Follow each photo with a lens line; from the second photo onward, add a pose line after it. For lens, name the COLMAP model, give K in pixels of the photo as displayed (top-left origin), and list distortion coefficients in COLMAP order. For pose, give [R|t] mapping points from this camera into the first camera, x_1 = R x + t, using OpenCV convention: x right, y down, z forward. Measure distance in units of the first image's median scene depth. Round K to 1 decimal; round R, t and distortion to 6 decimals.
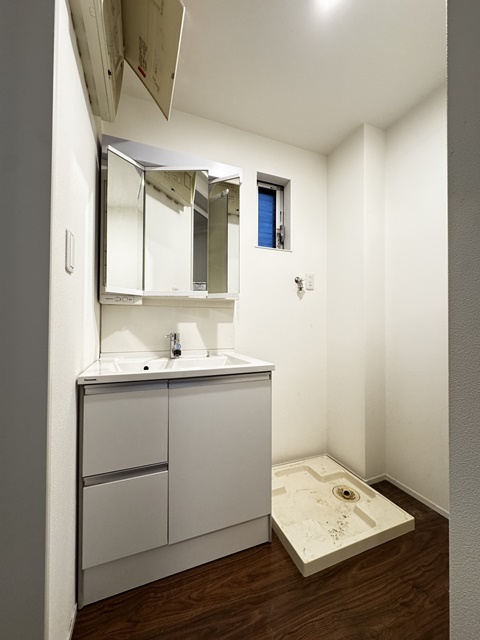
lens RADIAL K [[254.9, 0, 242.3], [0, 254.9, 319.8], [0, 0, 1]] dist [-0.004590, 0.000429]
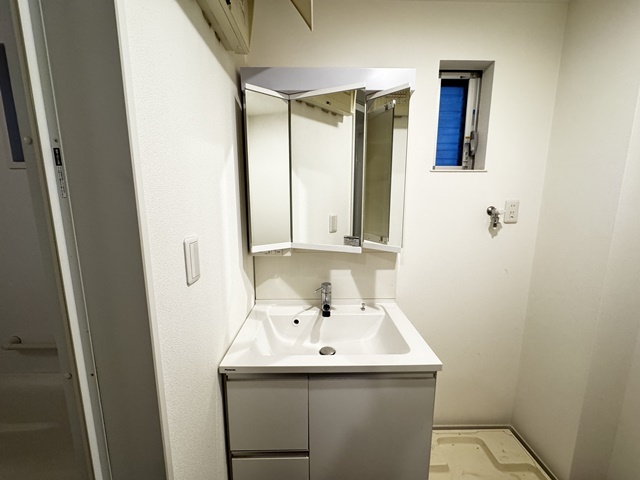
lens RADIAL K [[254.9, 0, 319.9], [0, 254.9, 242.2], [0, 0, 1]] dist [-0.004590, 0.000429]
pose [[0.932395, 0.052896, -0.357549, 0.027786], [0.009777, 0.985180, 0.171242, -0.221043], [0.361308, -0.163161, 0.918060, 0.159920]]
